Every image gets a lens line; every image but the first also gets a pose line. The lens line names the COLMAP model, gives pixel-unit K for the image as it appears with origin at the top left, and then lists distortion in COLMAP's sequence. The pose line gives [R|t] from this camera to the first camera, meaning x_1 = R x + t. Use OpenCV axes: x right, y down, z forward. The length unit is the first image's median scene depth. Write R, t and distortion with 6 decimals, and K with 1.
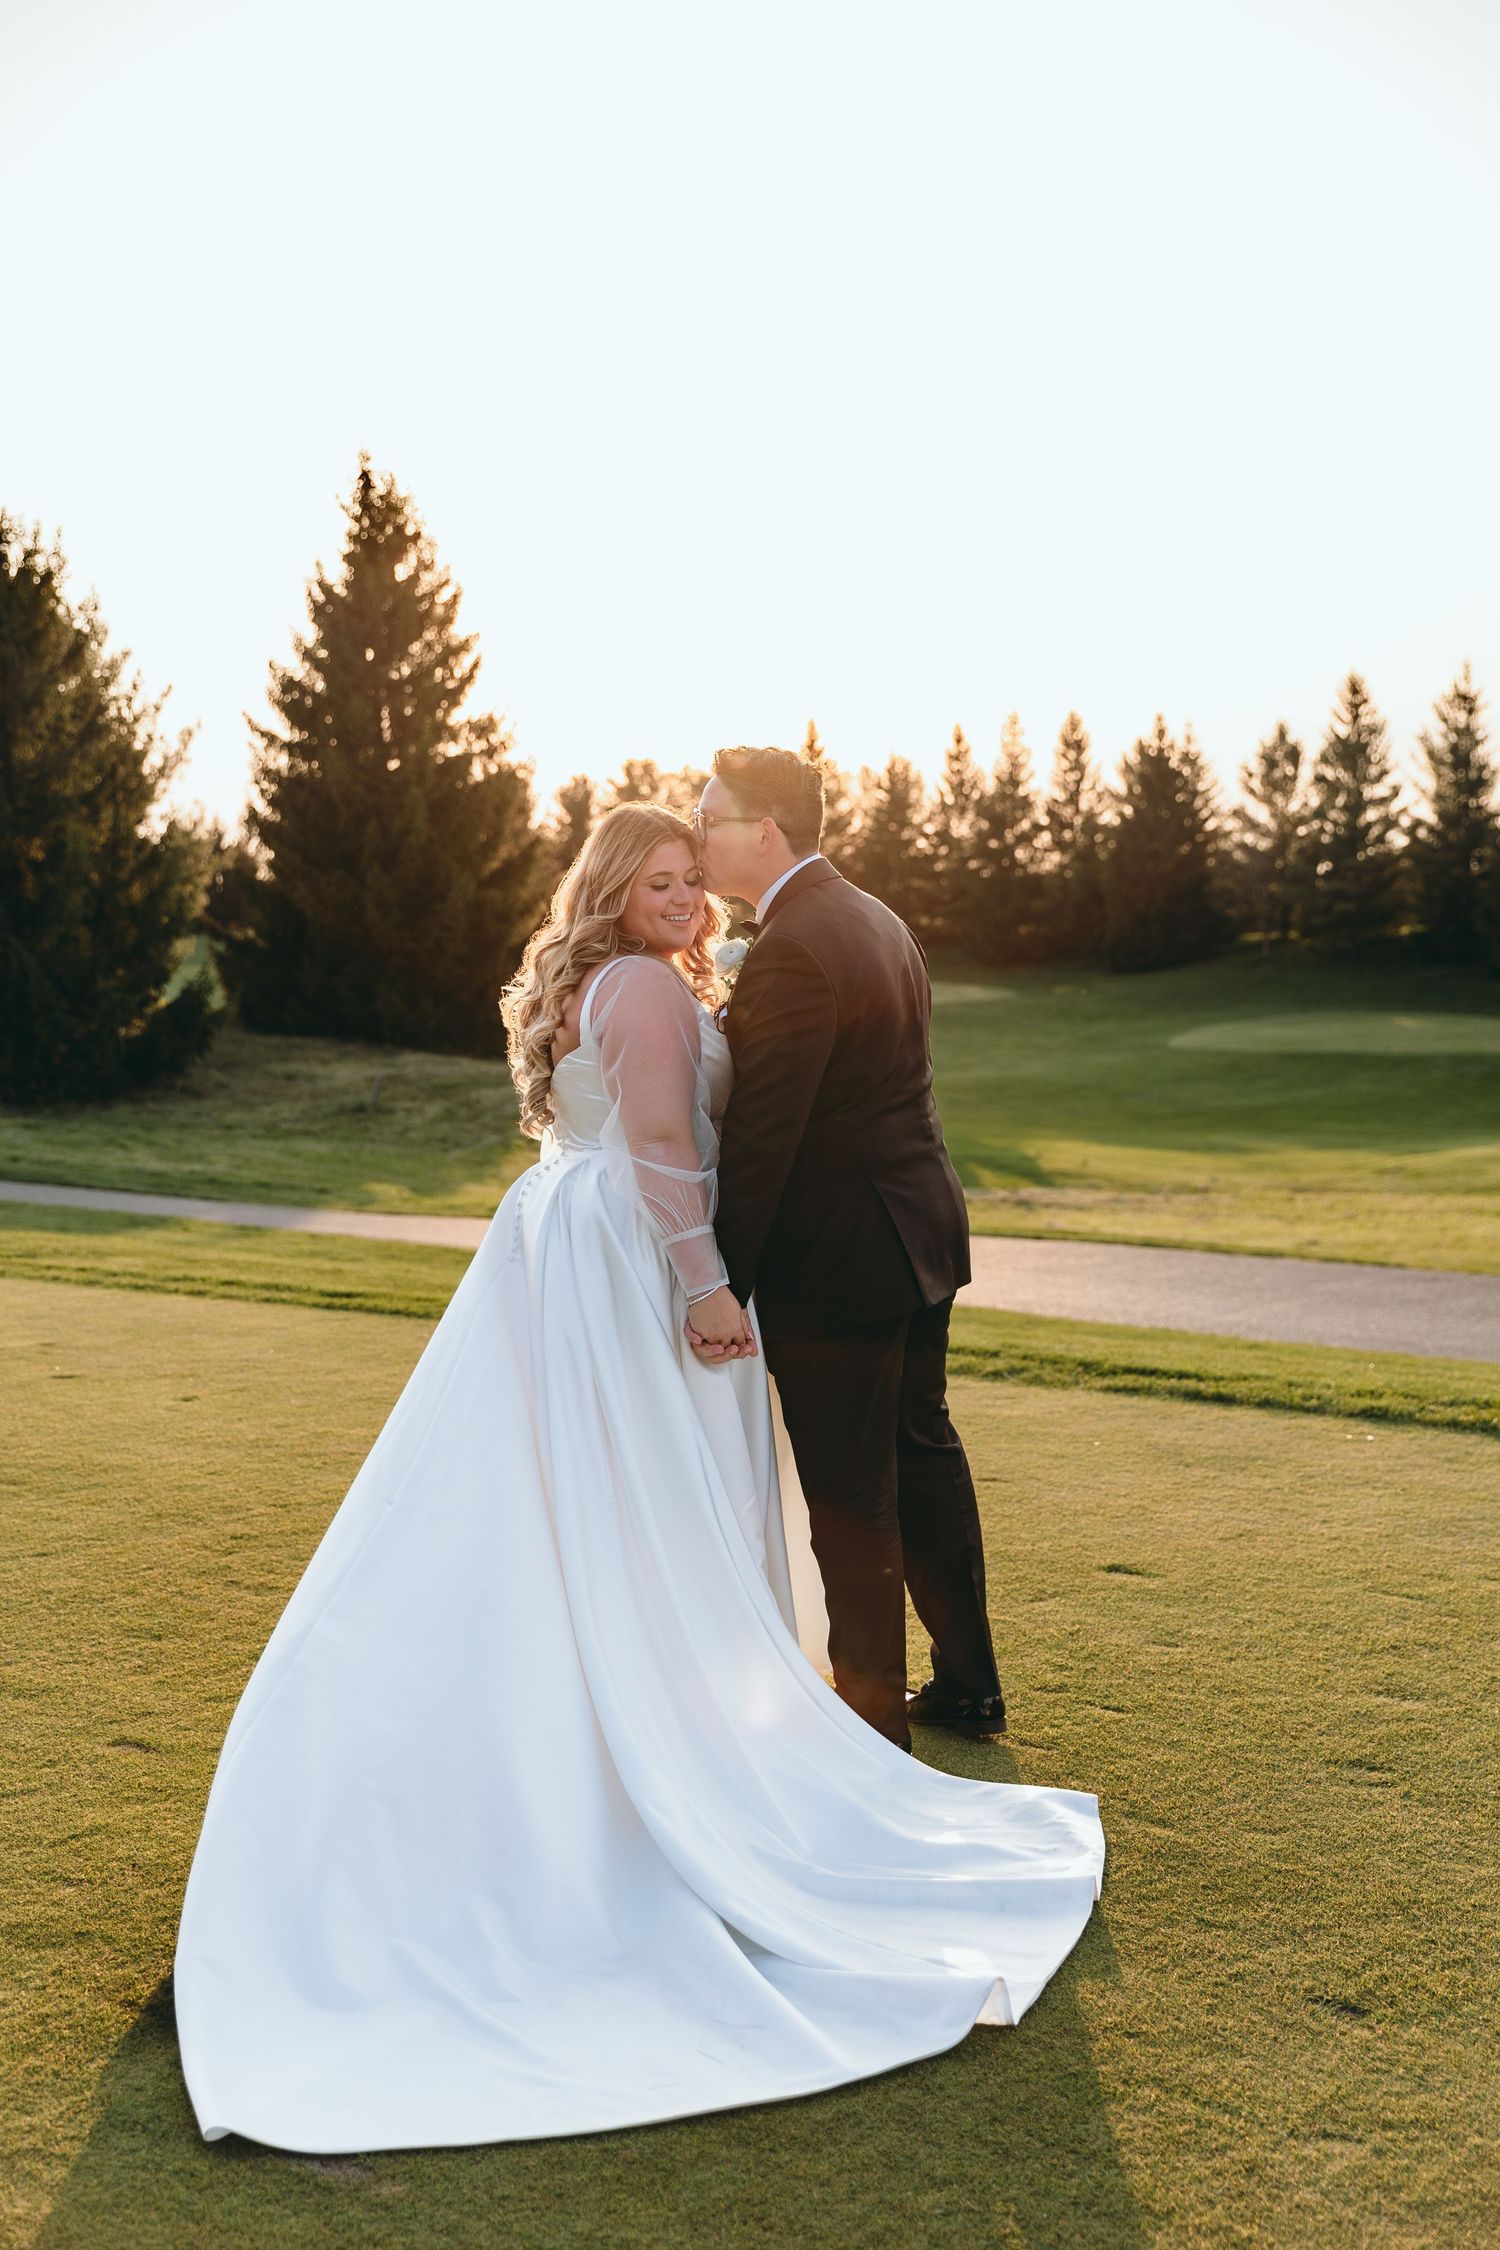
lens RADIAL K [[2652.4, 0, 741.1], [0, 2652.4, 1130.8], [0, 0, 1]] dist [-0.000290, 0.020737]
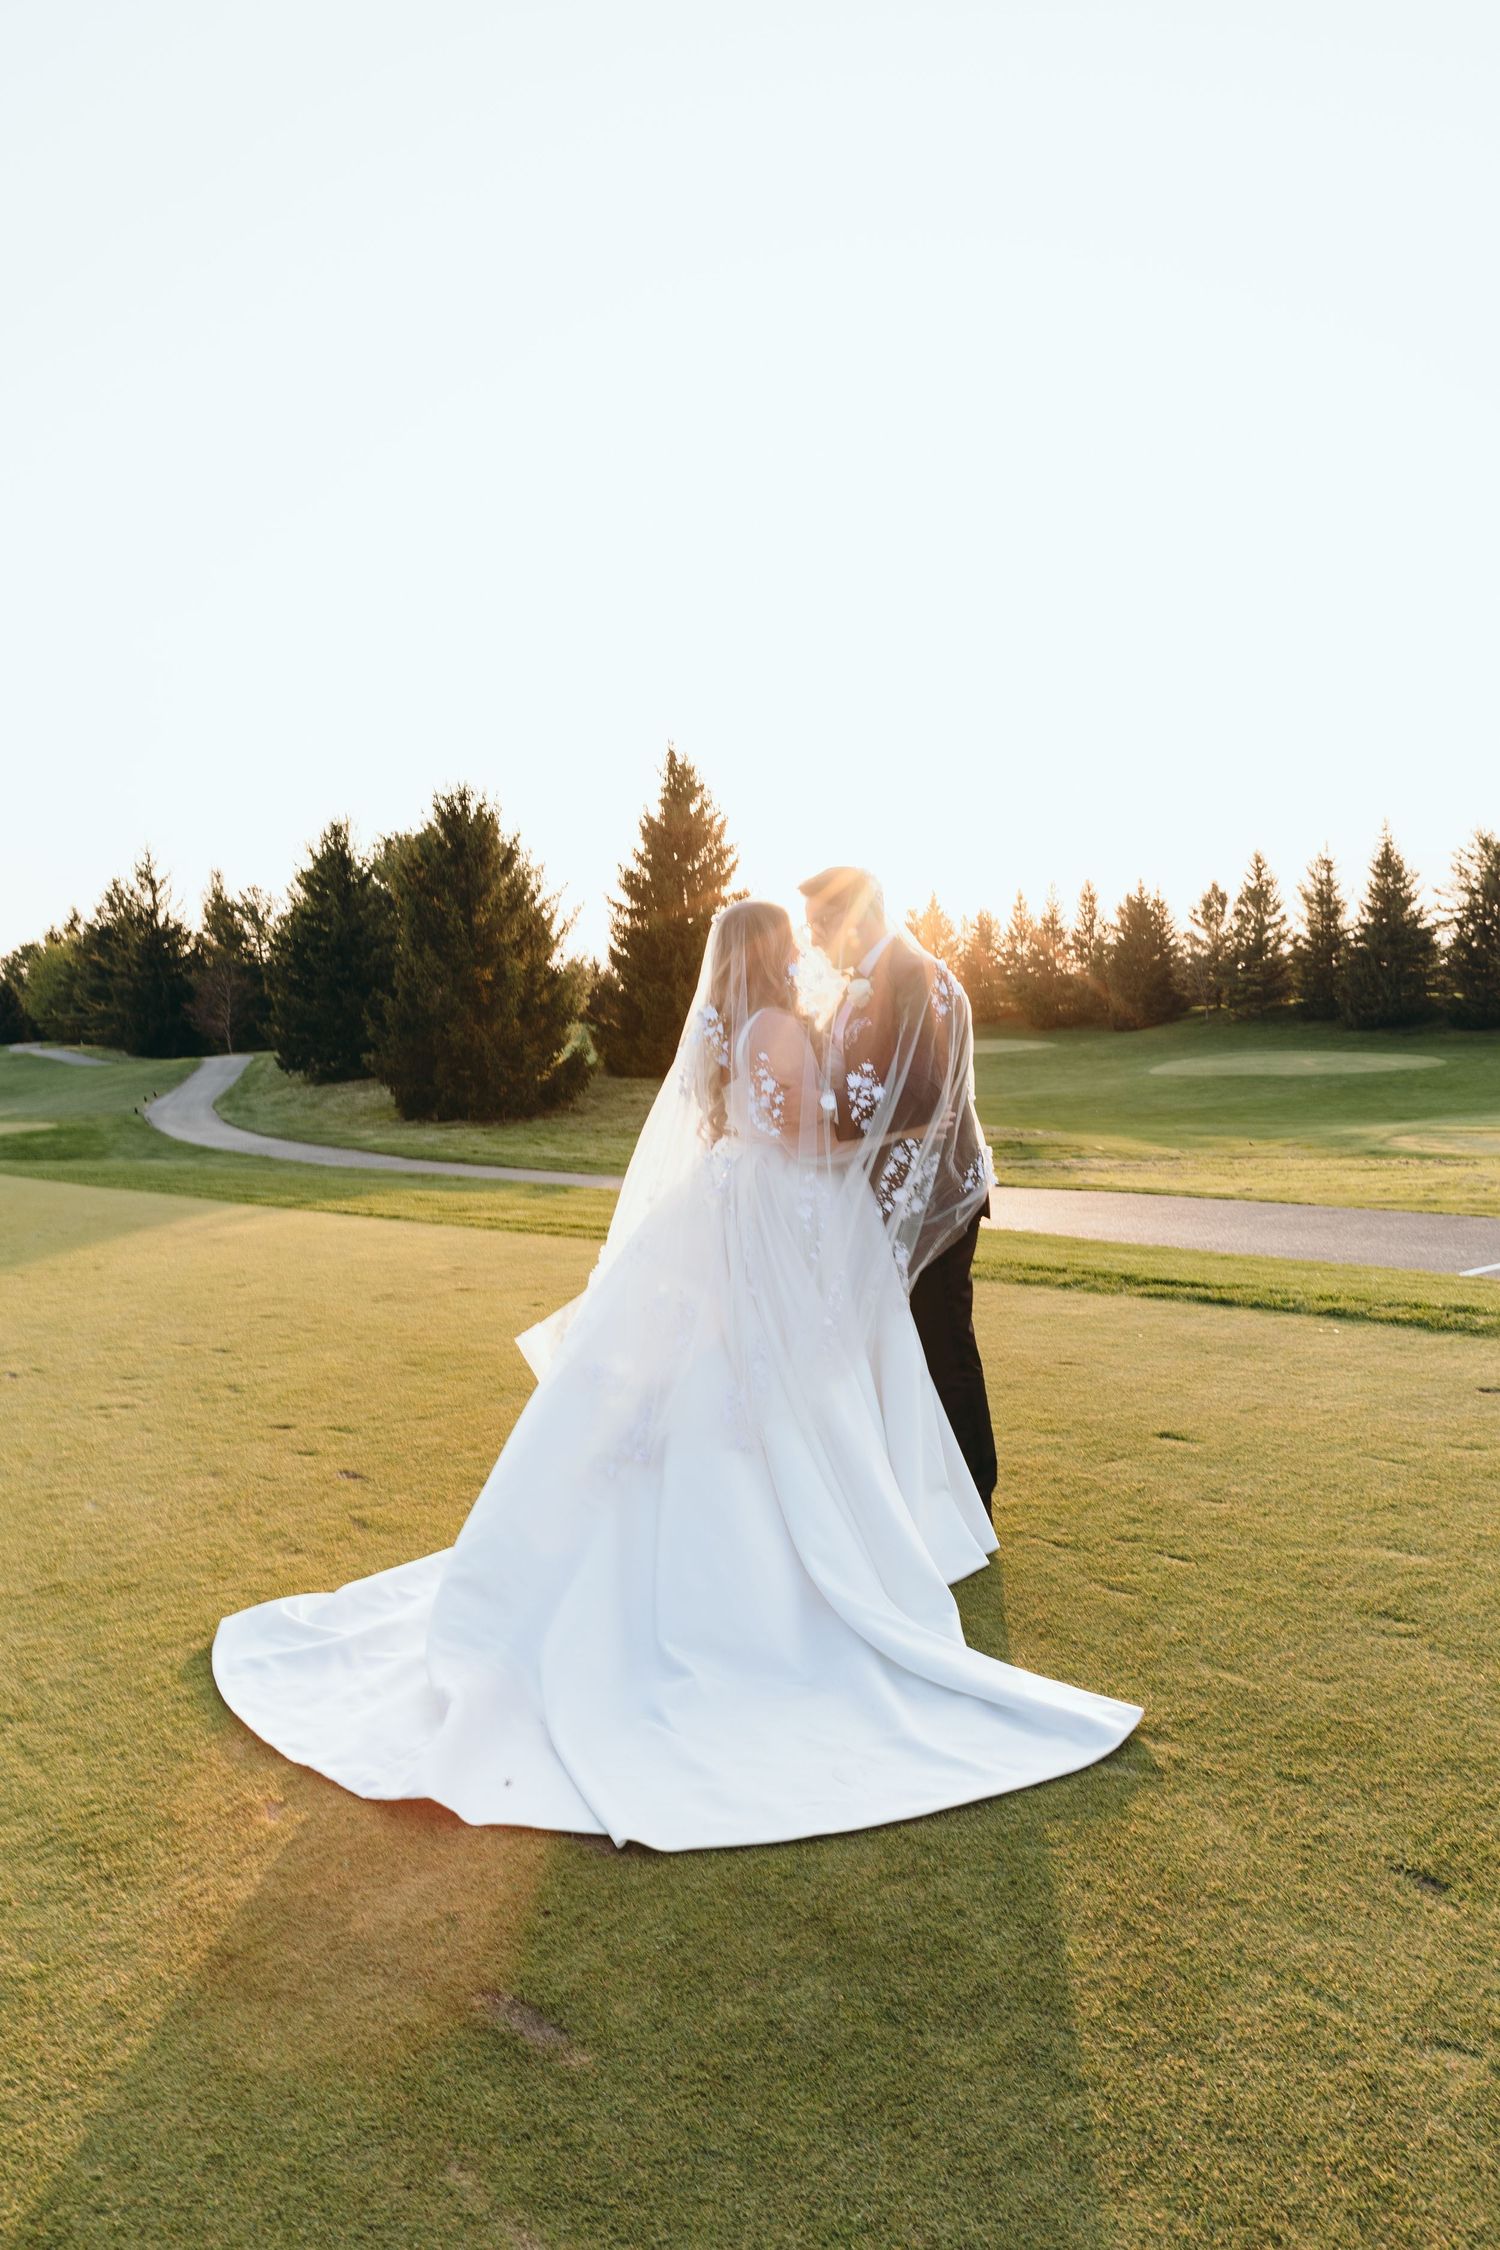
lens RADIAL K [[1461.6, 0, 750.0], [0, 1461.6, 1125.0], [0, 0, 1]] dist [0.004821, 0.000834]
pose [[0.994697, -0.018822, -0.101115, 0.001773], [0.018431, 0.999819, -0.004803, 0.001002], [0.101187, 0.002914, 0.994863, 0.065298]]
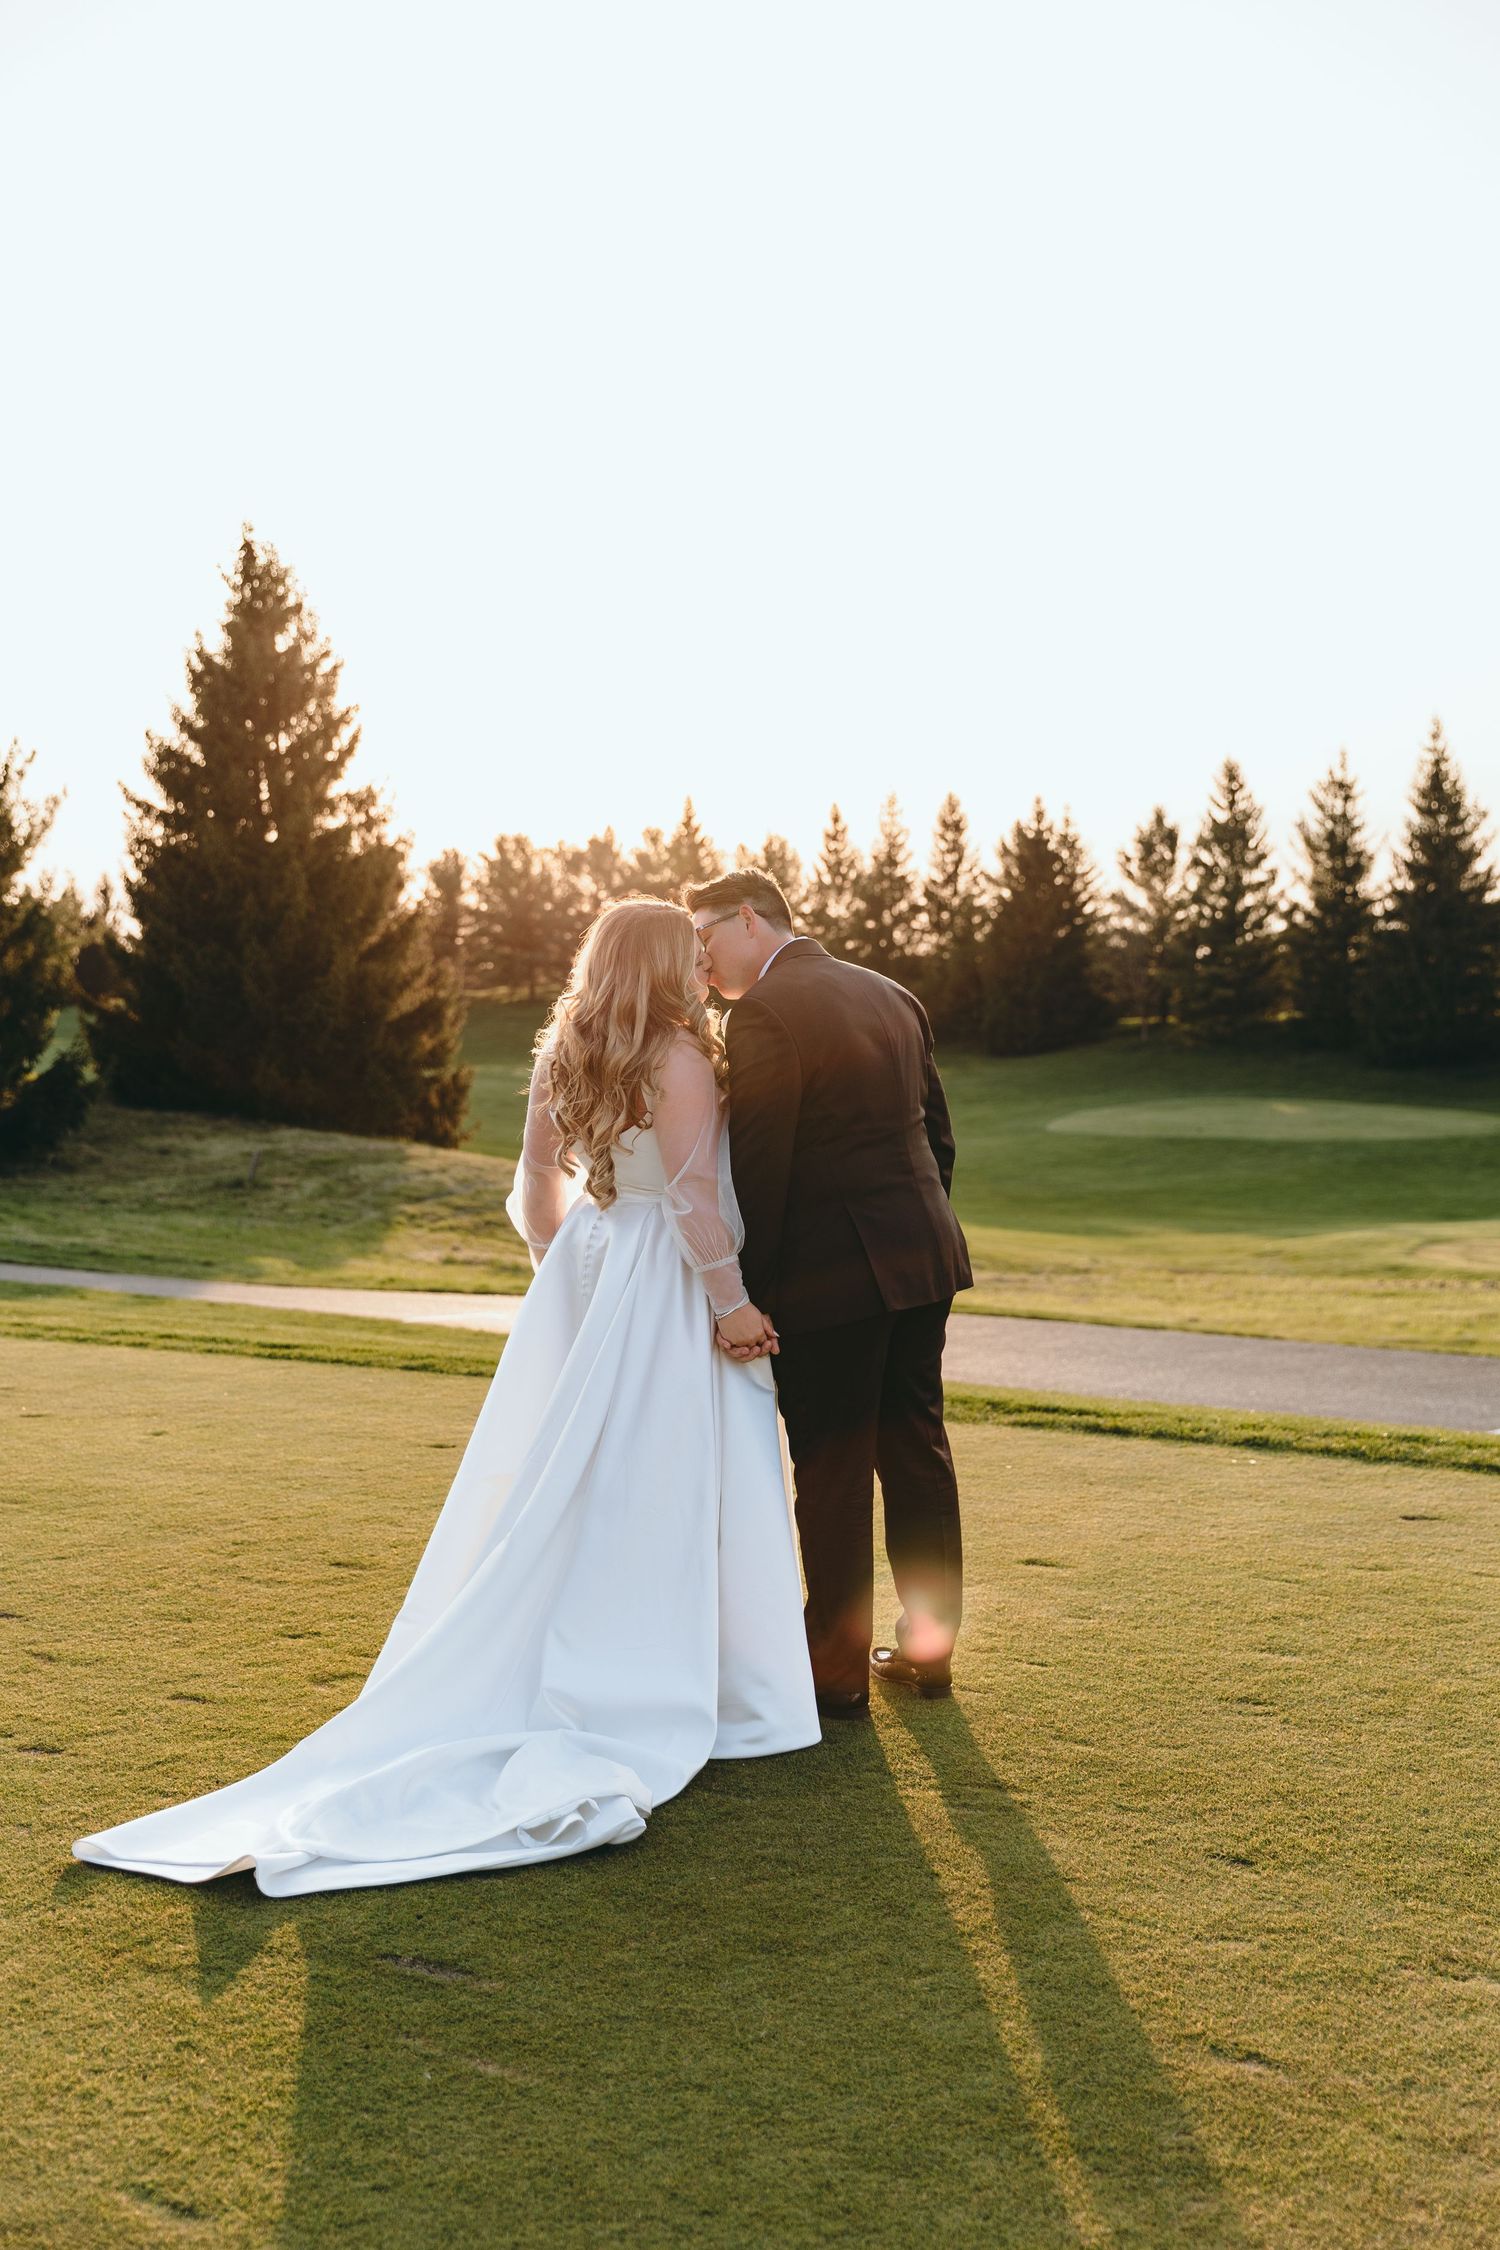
lens RADIAL K [[2811.5, 0, 750.0], [0, 2811.5, 1125.0], [0, 0, 1]] dist [0.003651, -0.026997]
pose [[0.998278, 0.008656, 0.058026, -0.015153], [-0.006585, 0.999338, -0.035786, 0.006427], [-0.058297, 0.035342, 0.997673, -0.059697]]
